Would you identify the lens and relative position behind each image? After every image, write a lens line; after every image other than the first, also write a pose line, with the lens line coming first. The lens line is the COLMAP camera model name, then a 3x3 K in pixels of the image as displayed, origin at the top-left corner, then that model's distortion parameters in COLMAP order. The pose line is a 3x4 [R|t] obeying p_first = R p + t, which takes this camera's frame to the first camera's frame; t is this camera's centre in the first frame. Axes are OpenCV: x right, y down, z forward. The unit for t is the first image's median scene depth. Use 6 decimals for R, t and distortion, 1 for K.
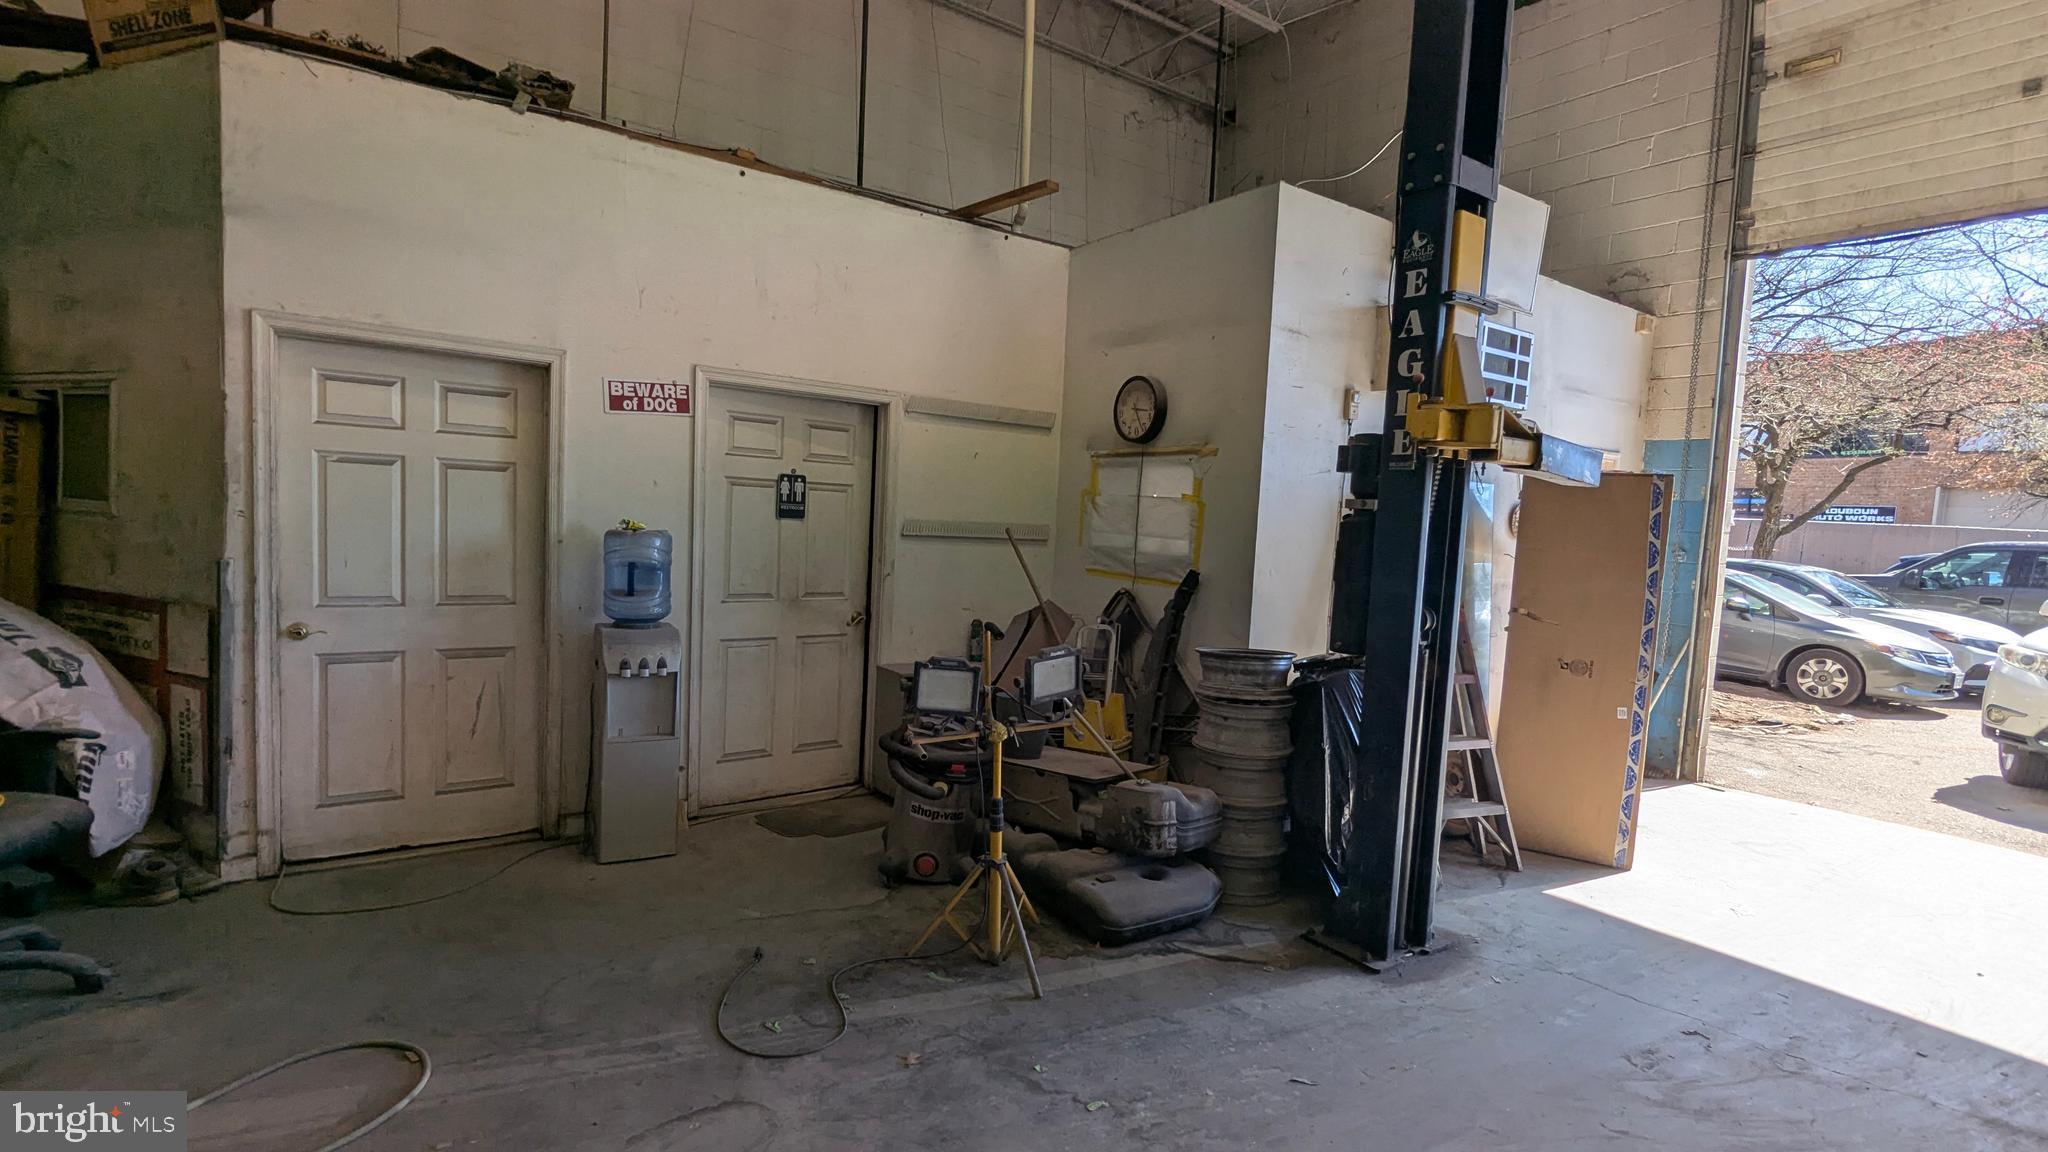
lens RADIAL K [[963.1, 0, 1030.6], [0, 963.1, 592.0], [0, 0, 1]] dist [0.001334, -0.003140]
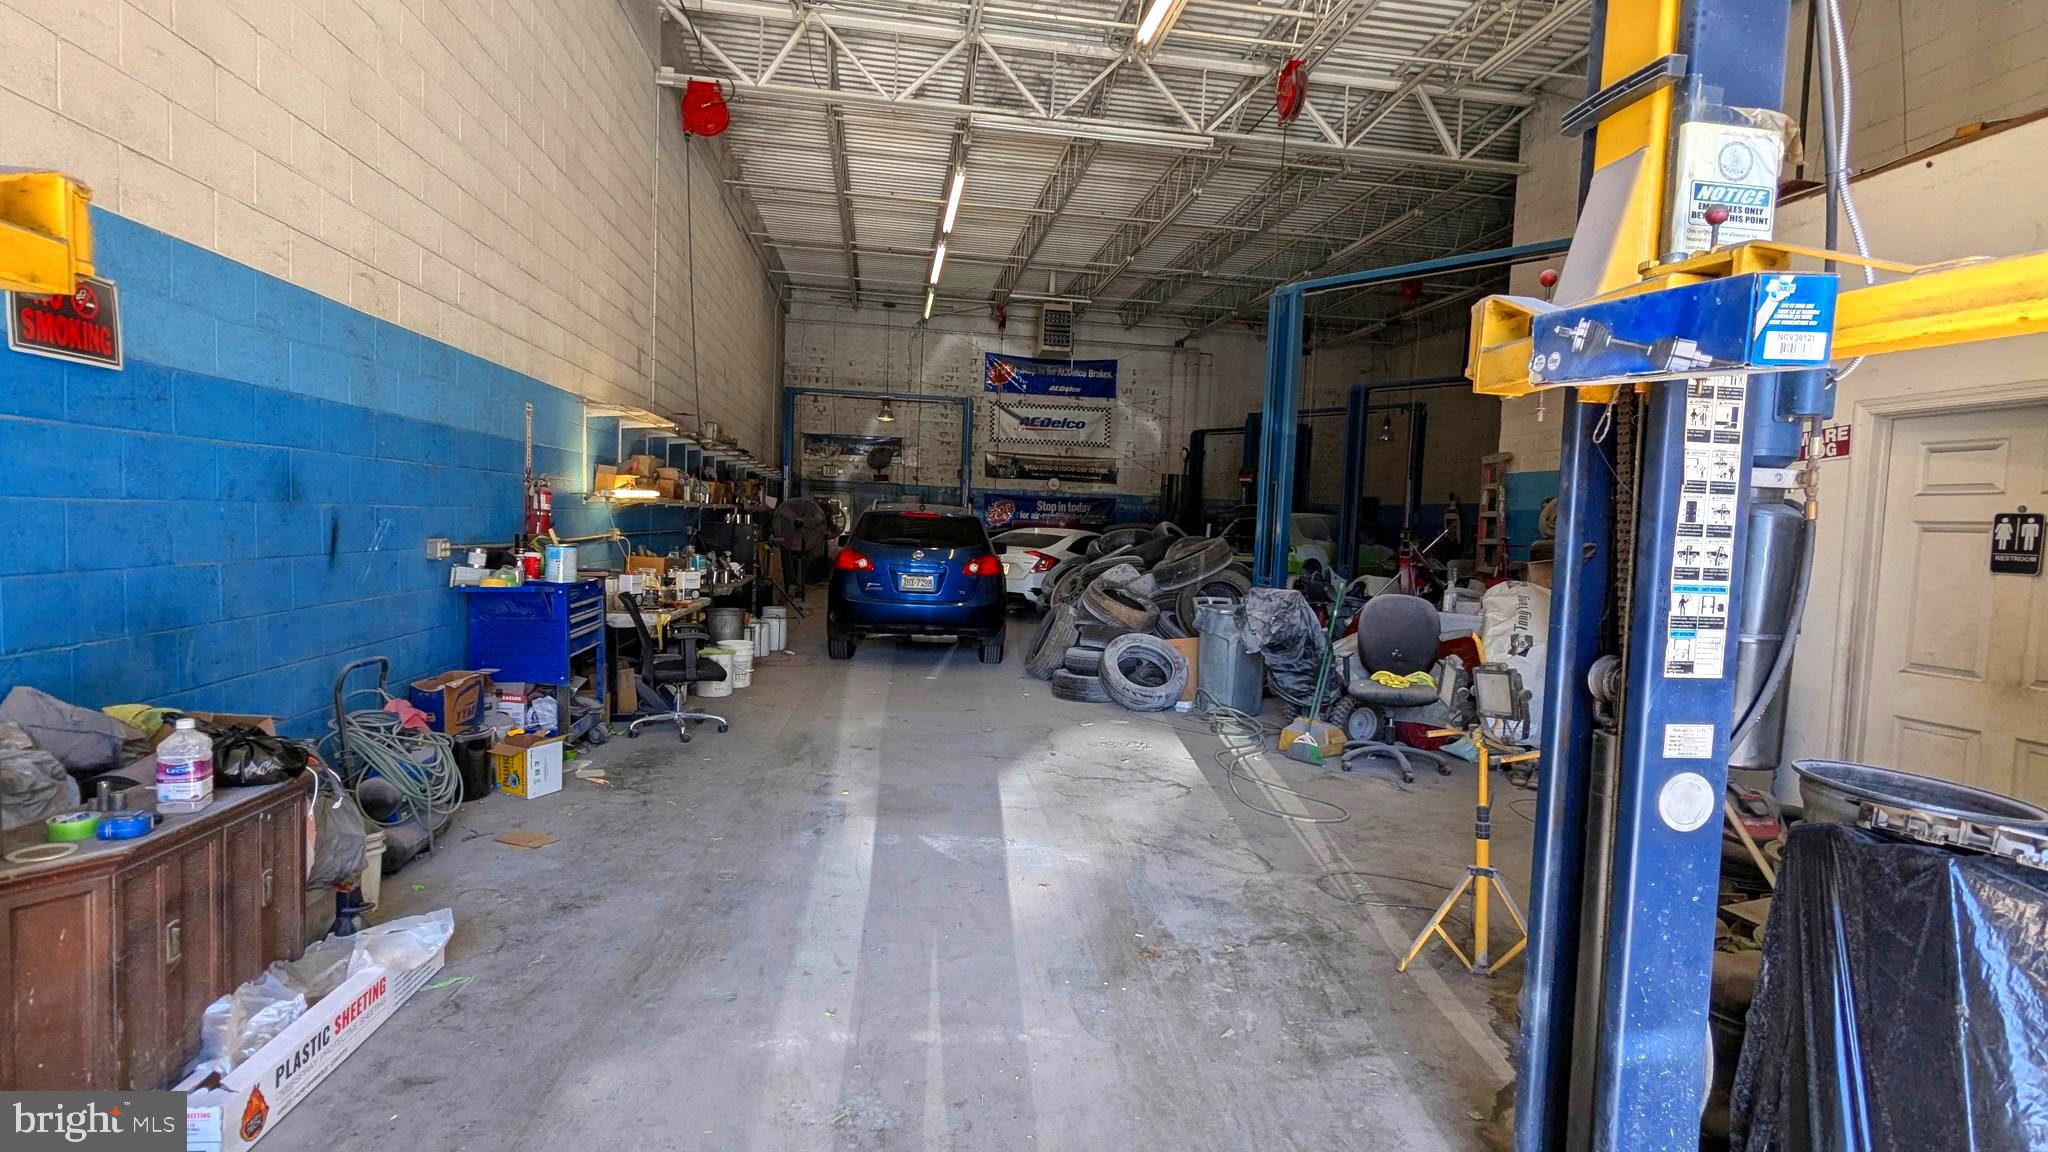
lens RADIAL K [[963.1, 0, 1032.7], [0, 963.1, 591.5], [0, 0, 1]] dist [0.001334, -0.003140]
pose [[-0.440477, -0.005307, -0.897748, 1.009214], [-0.134936, 0.989014, 0.060359, -0.008743], [0.887565, 0.147725, -0.436354, 0.905136]]
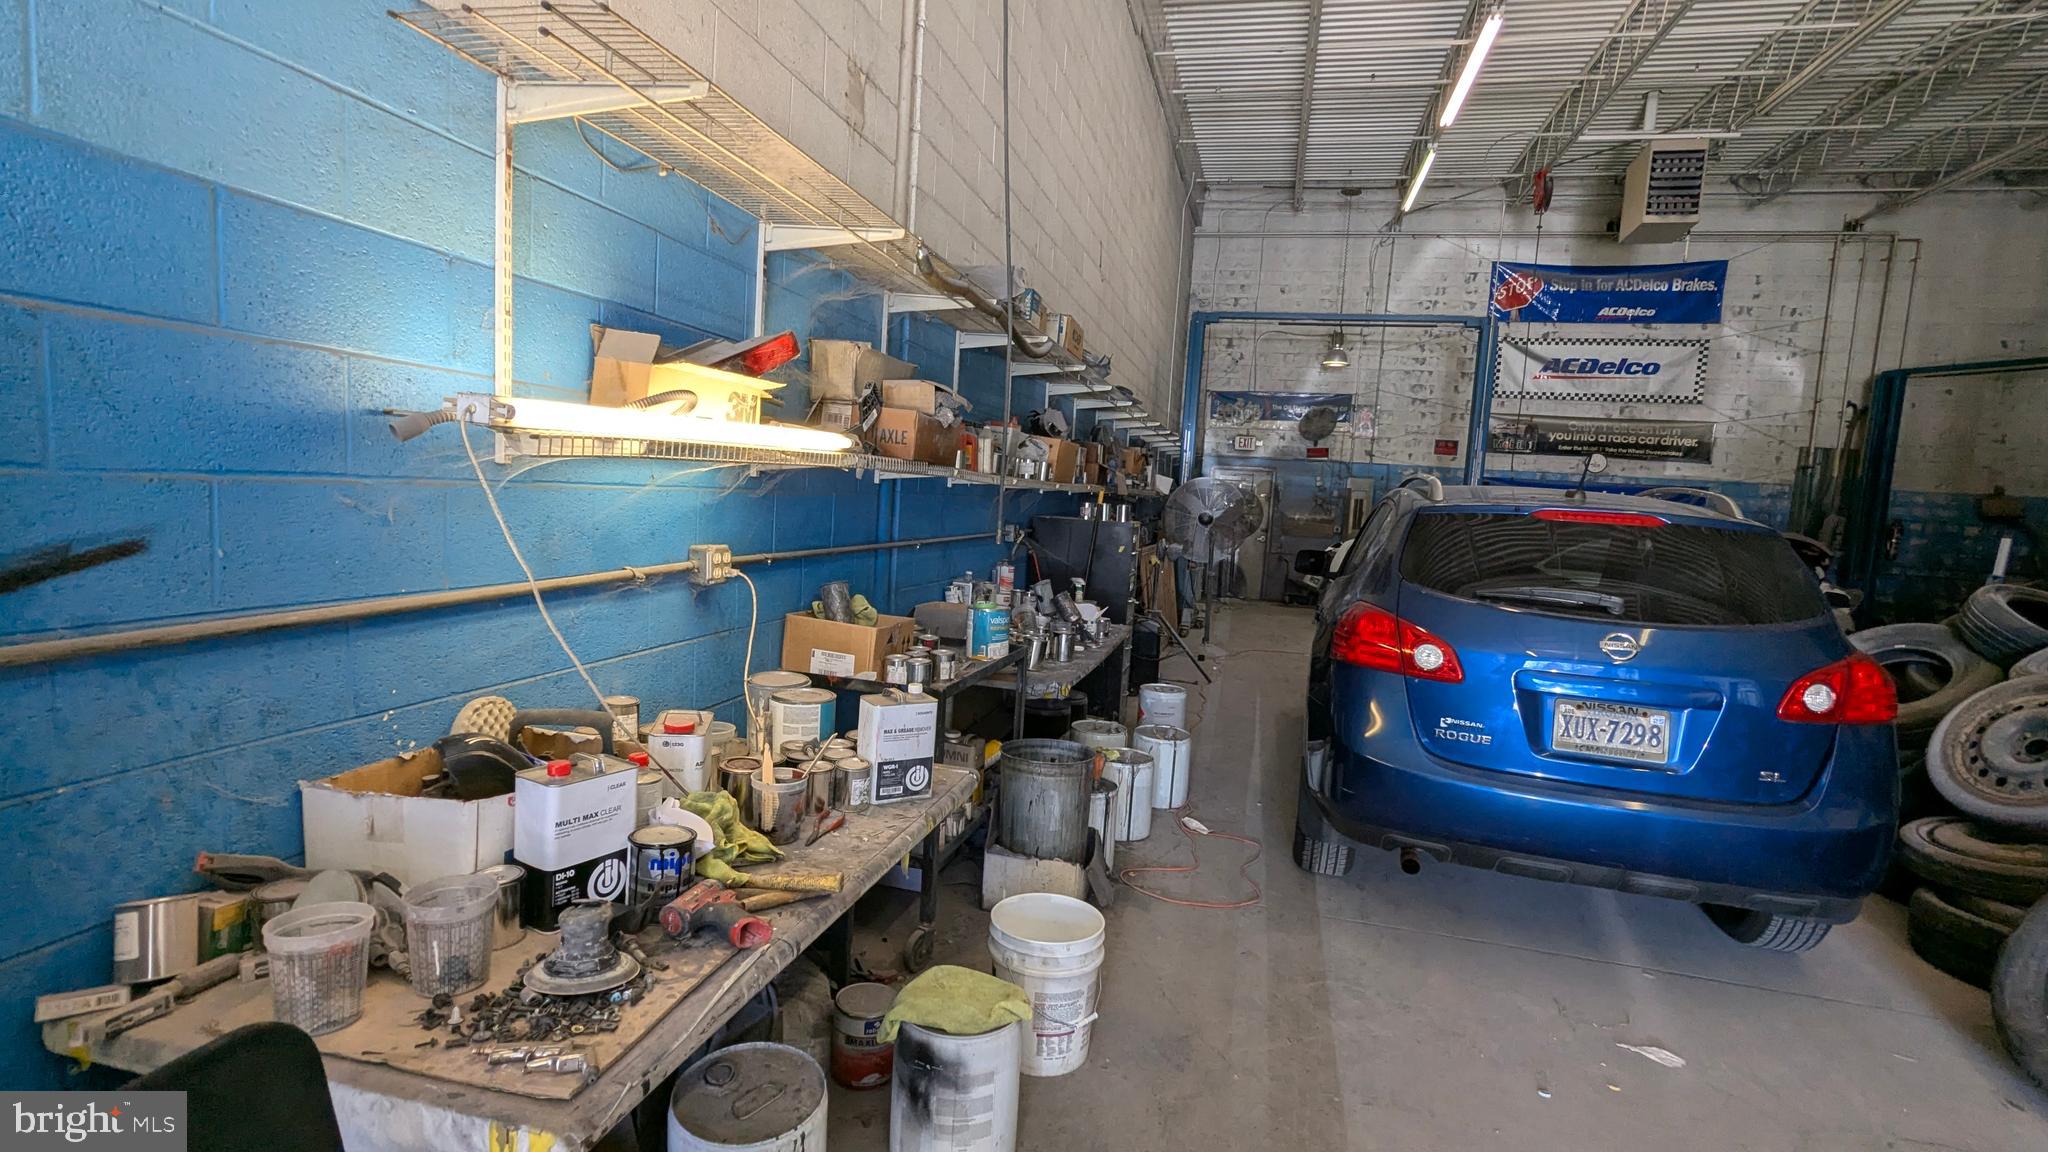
lens RADIAL K [[963.1, 0, 1017.4], [0, 963.1, 576.6], [0, 0, 1]] dist [0.001334, -0.003140]
pose [[-0.757949, -0.038555, -0.651174, -0.240890], [-0.150393, 0.981687, 0.116930, 0.014462], [0.634741, 0.186559, -0.749867, -0.225104]]
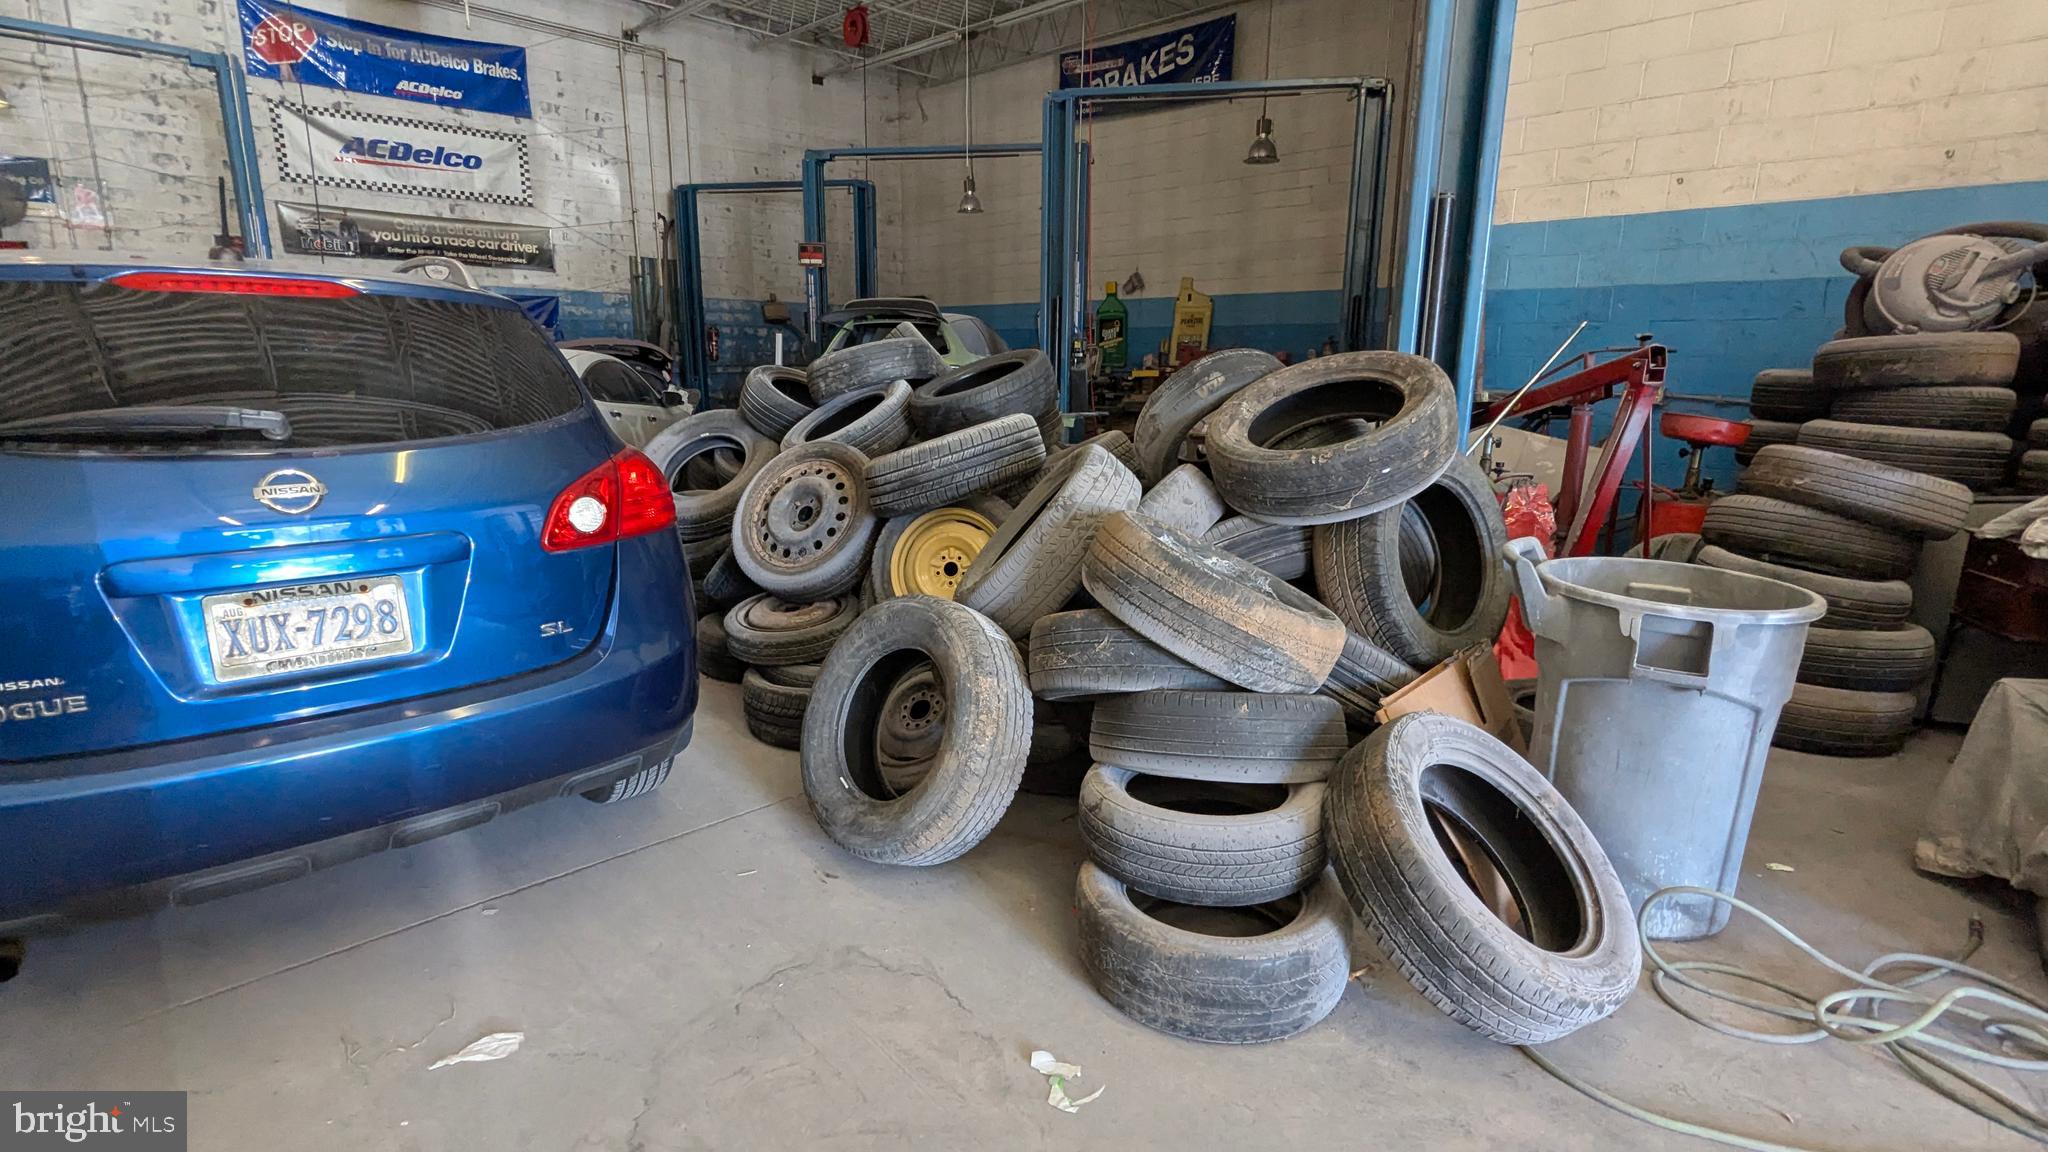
lens RADIAL K [[963.1, 0, 1035.2], [0, 963.1, 585.2], [0, 0, 1]] dist [0.001334, -0.003140]
pose [[0.171013, 0.180812, -0.968536, -0.603875], [-0.080825, 0.982278, 0.169107, 0.022847], [0.981948, 0.049362, 0.182597, -0.210158]]
